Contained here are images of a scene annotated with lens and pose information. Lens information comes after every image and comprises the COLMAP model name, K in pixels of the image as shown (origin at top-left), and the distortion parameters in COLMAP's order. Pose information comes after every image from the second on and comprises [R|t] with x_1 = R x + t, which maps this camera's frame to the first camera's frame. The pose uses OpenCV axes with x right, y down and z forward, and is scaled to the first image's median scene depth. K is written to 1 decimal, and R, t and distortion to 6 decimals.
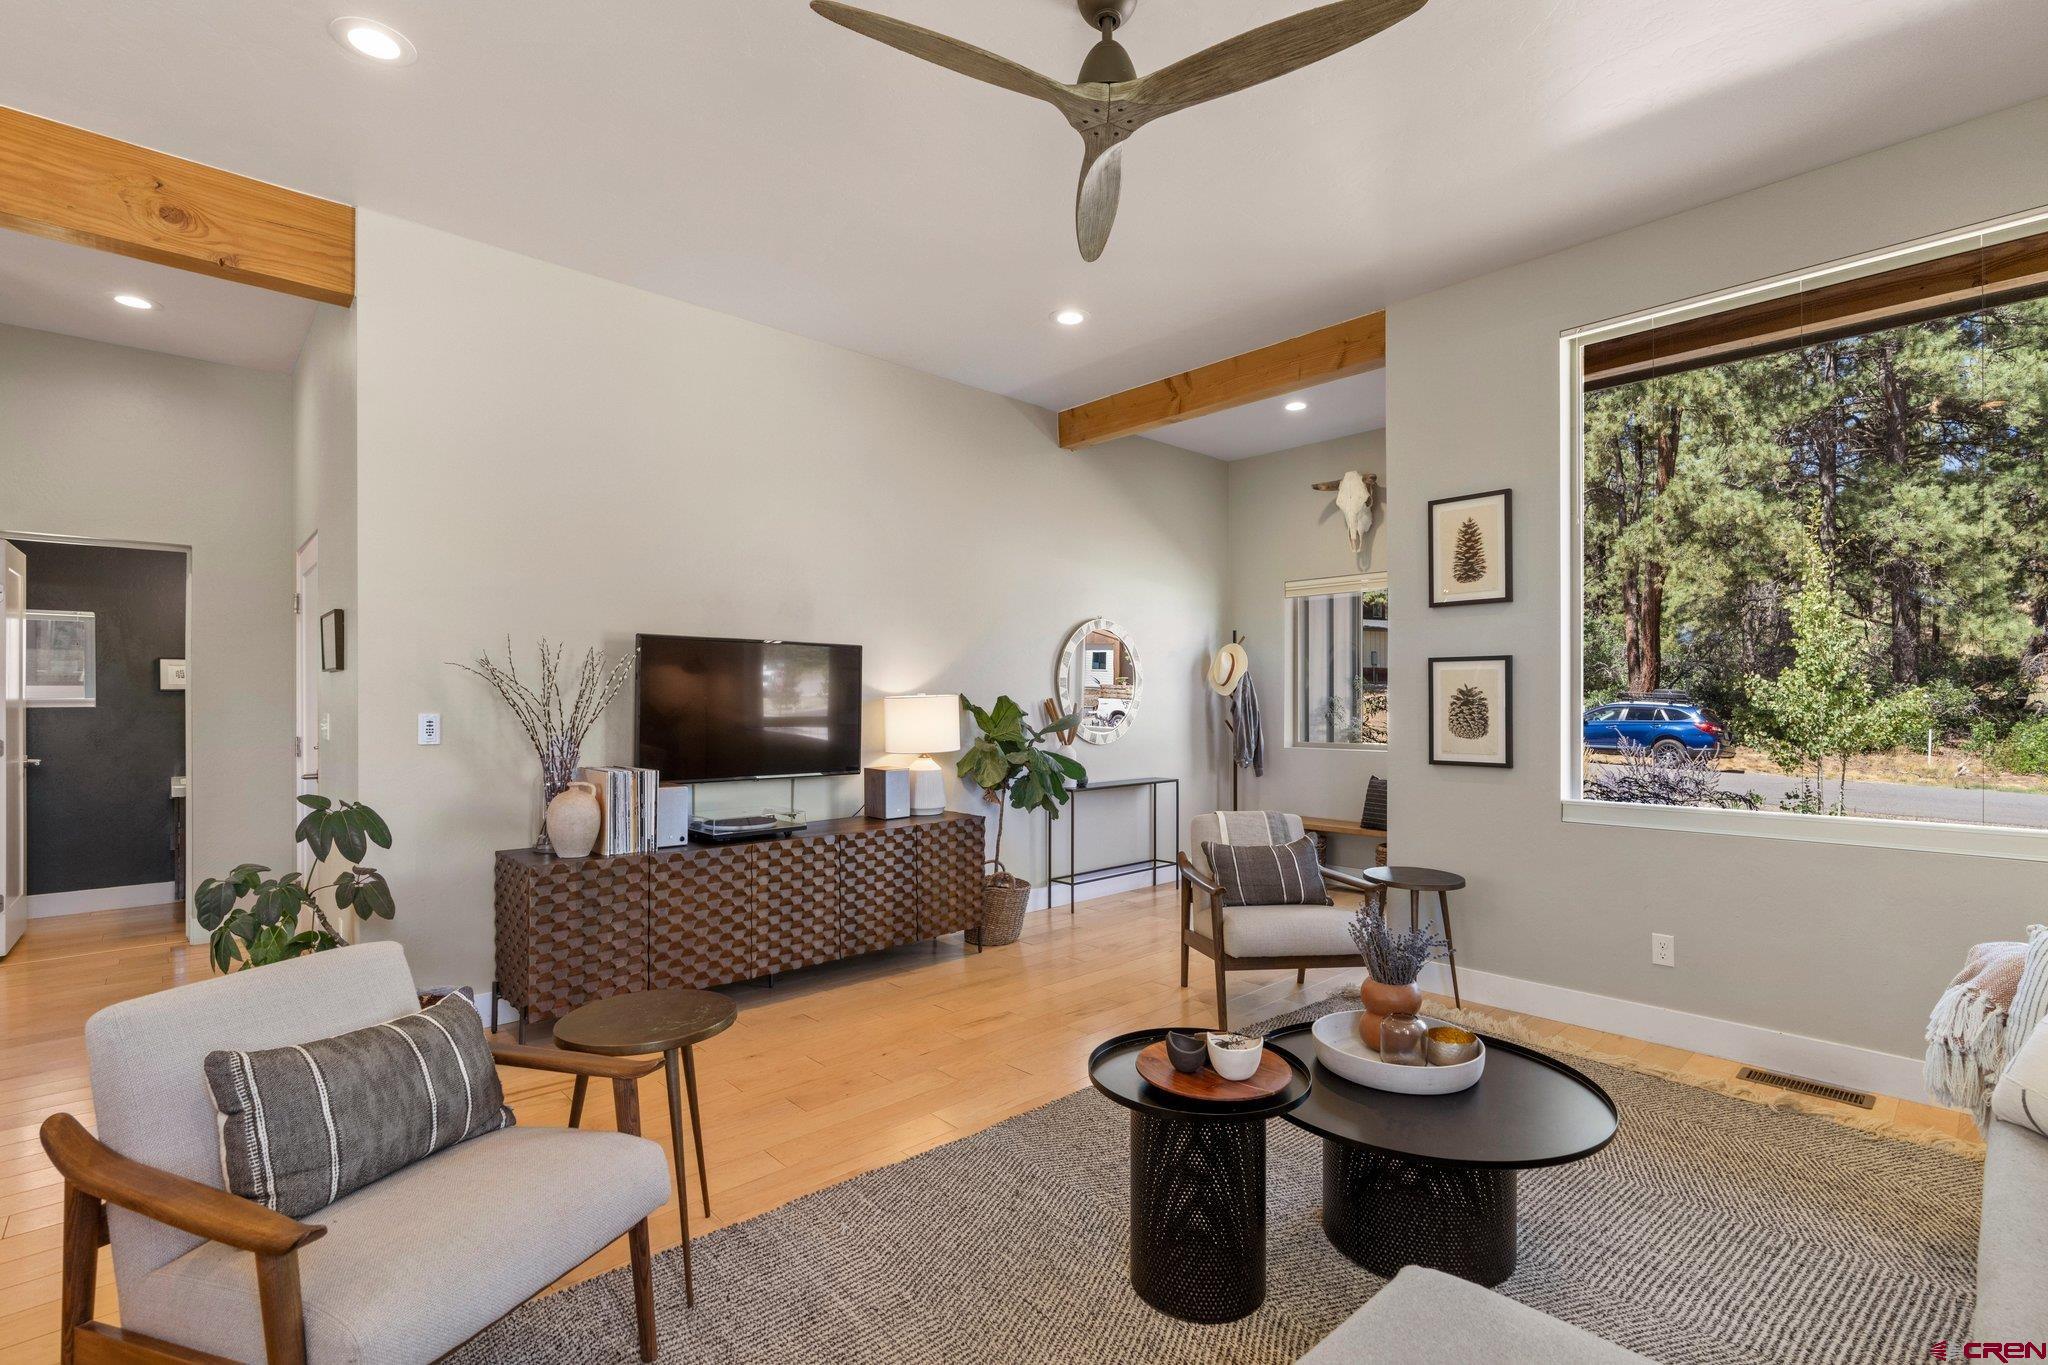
lens RADIAL K [[938.0, 0, 1025.7], [0, 938.0, 697.2], [0, 0, 1]] dist [-0.009816, 0.004347]
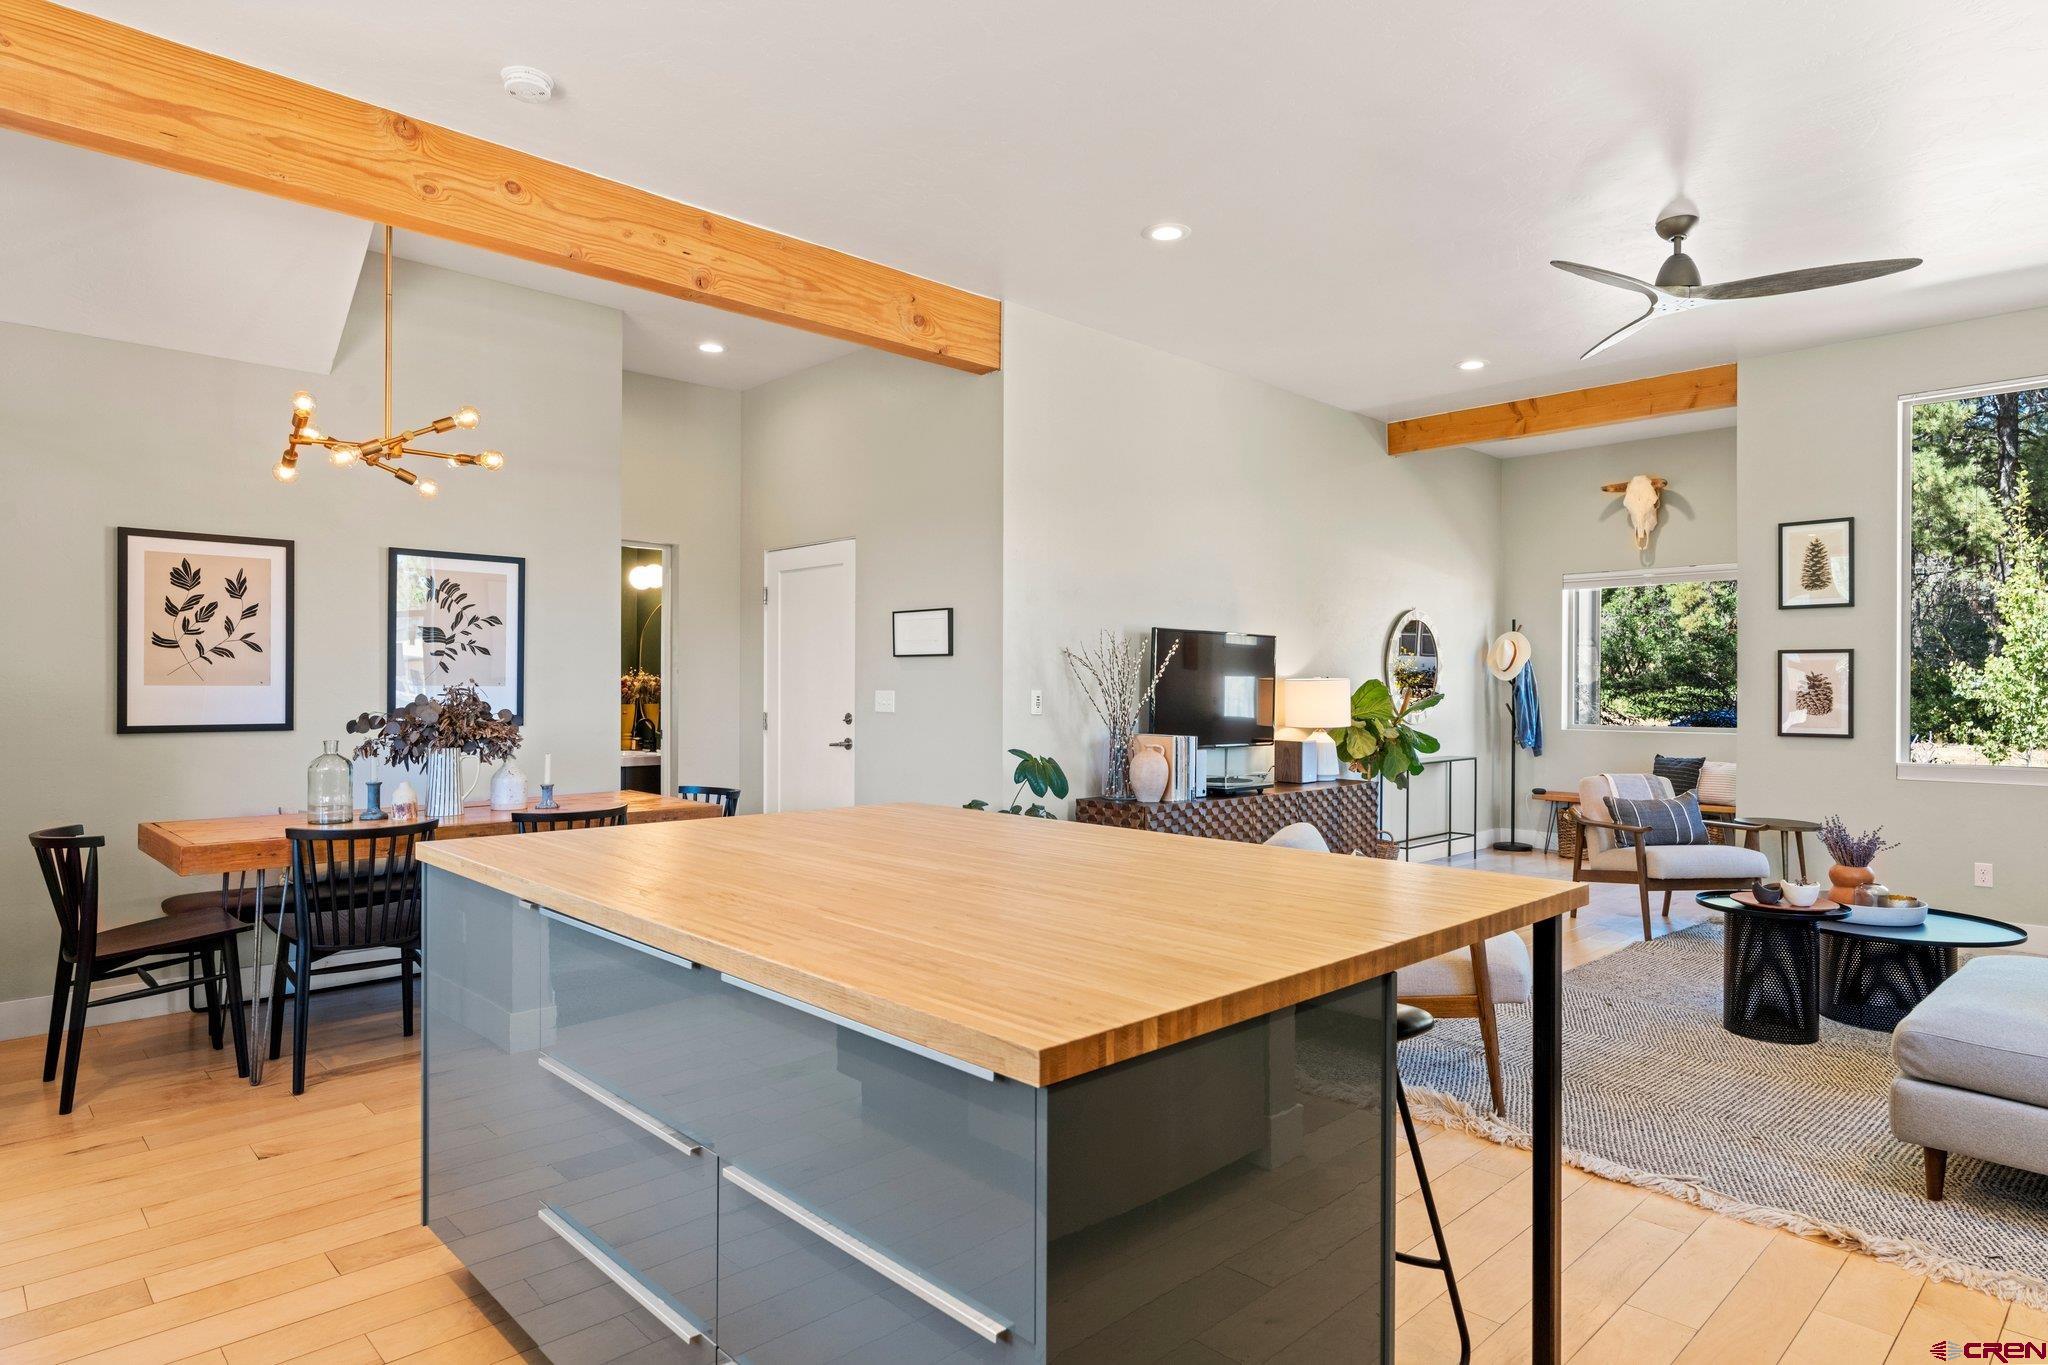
lens RADIAL K [[1160.1, 0, 1022.5], [0, 1160.1, 686.8], [0, 0, 1]] dist [-0.008892, 0.004627]
pose [[0.999897, 0.004989, 0.013481, -0.514237], [-0.005033, 0.999982, 0.003222, 0.005592], [-0.013465, -0.003290, 0.999904, -0.449878]]
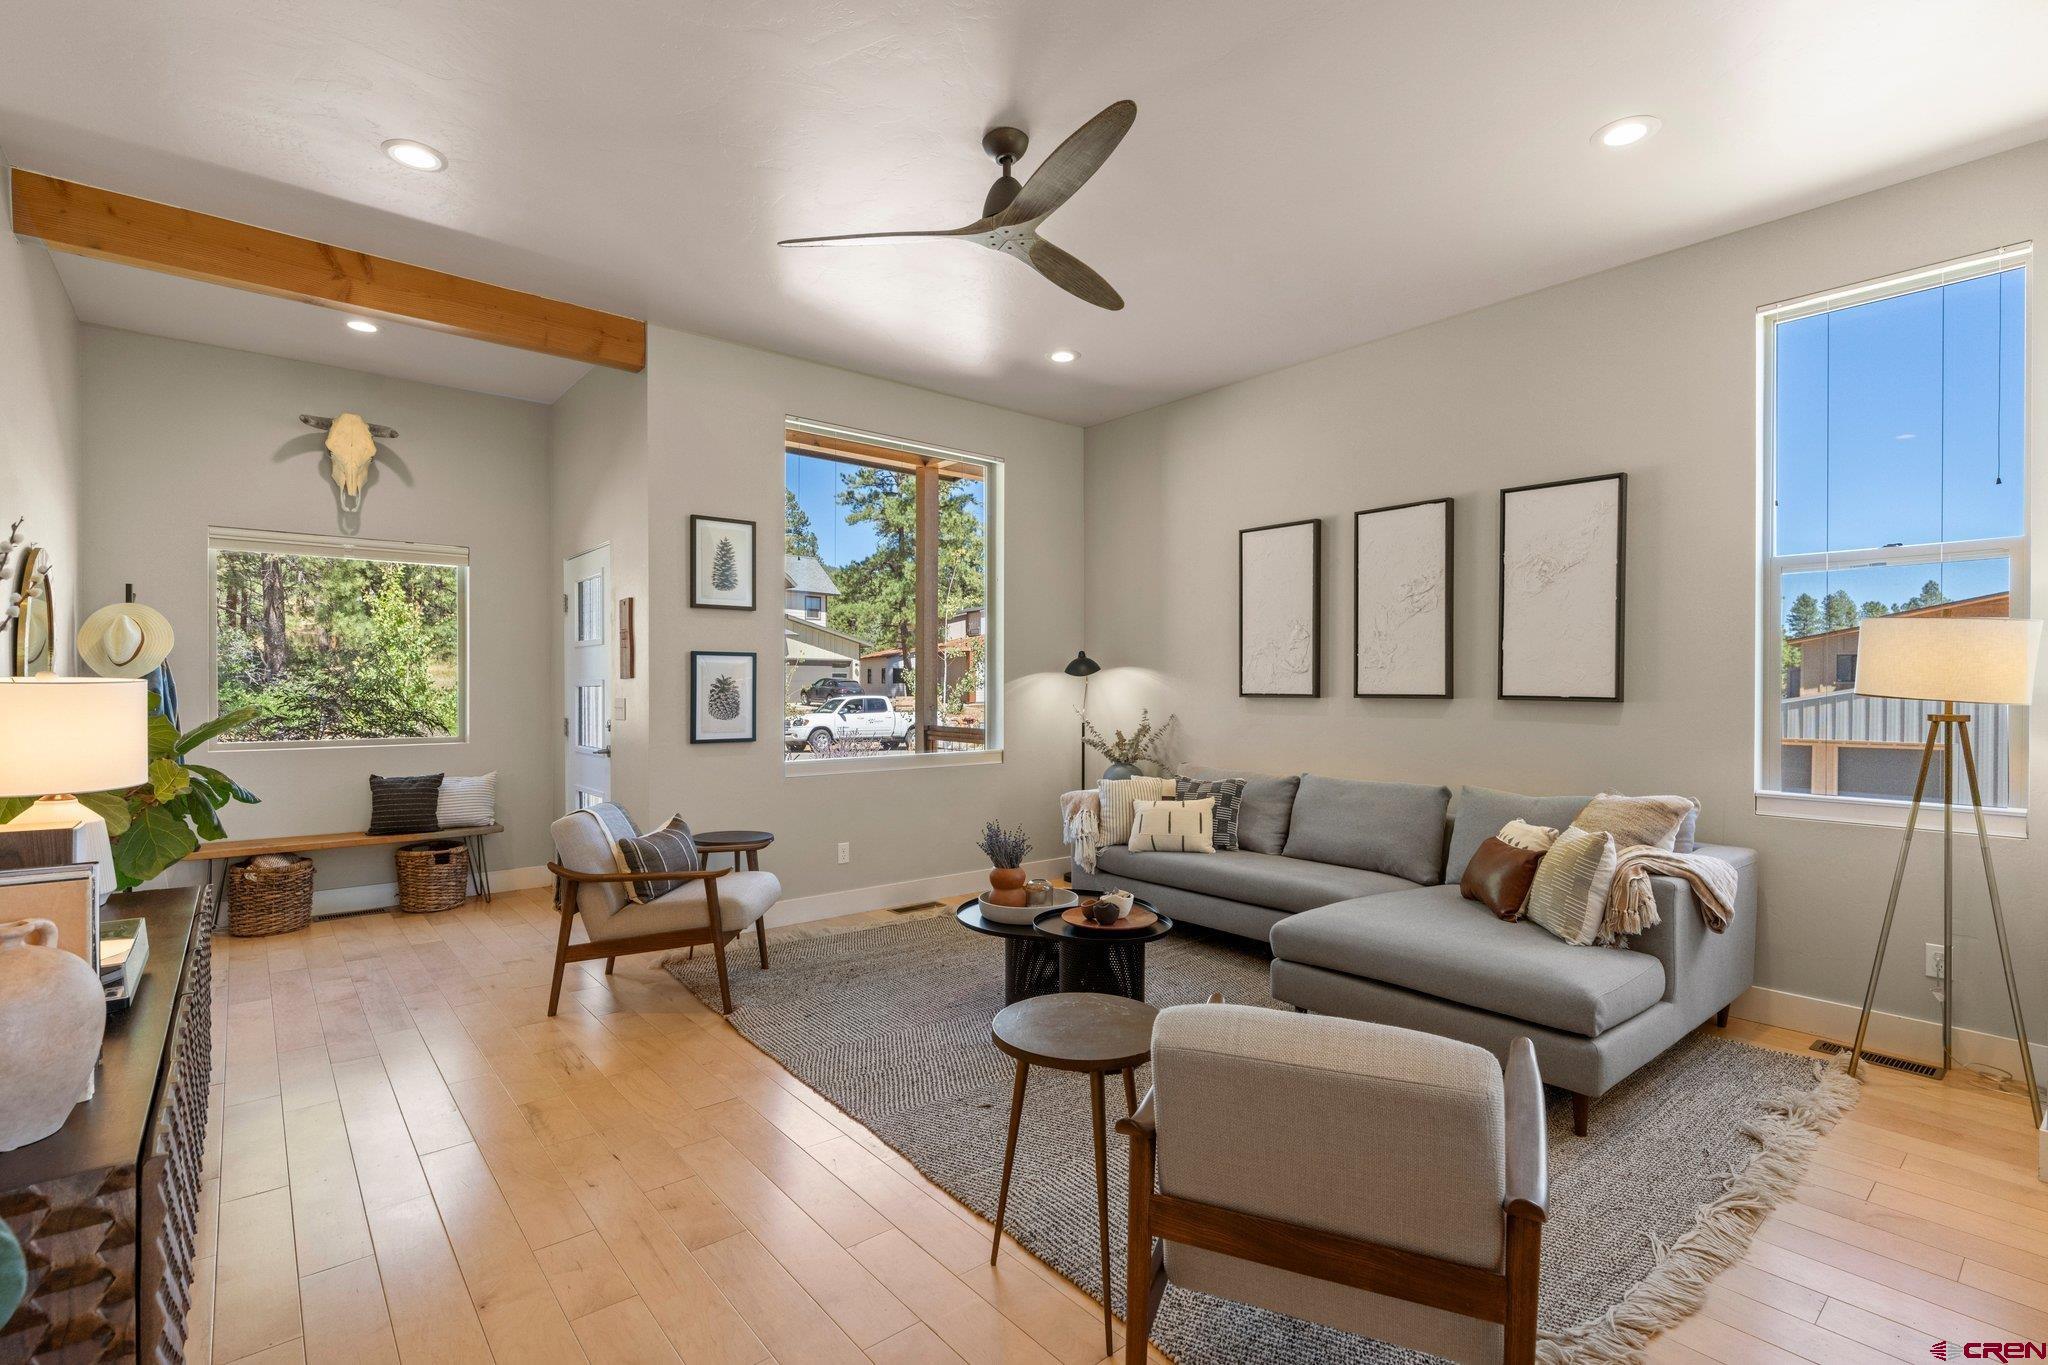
lens RADIAL K [[938.0, 0, 1034.9], [0, 938.0, 697.8], [0, 0, 1]] dist [-0.009816, 0.004347]
pose [[0.044074, -0.010581, 0.998972, -0.611890], [-0.004356, 0.999932, 0.010783, 0.000827], [-0.999019, -0.004827, 0.044025, 0.463569]]
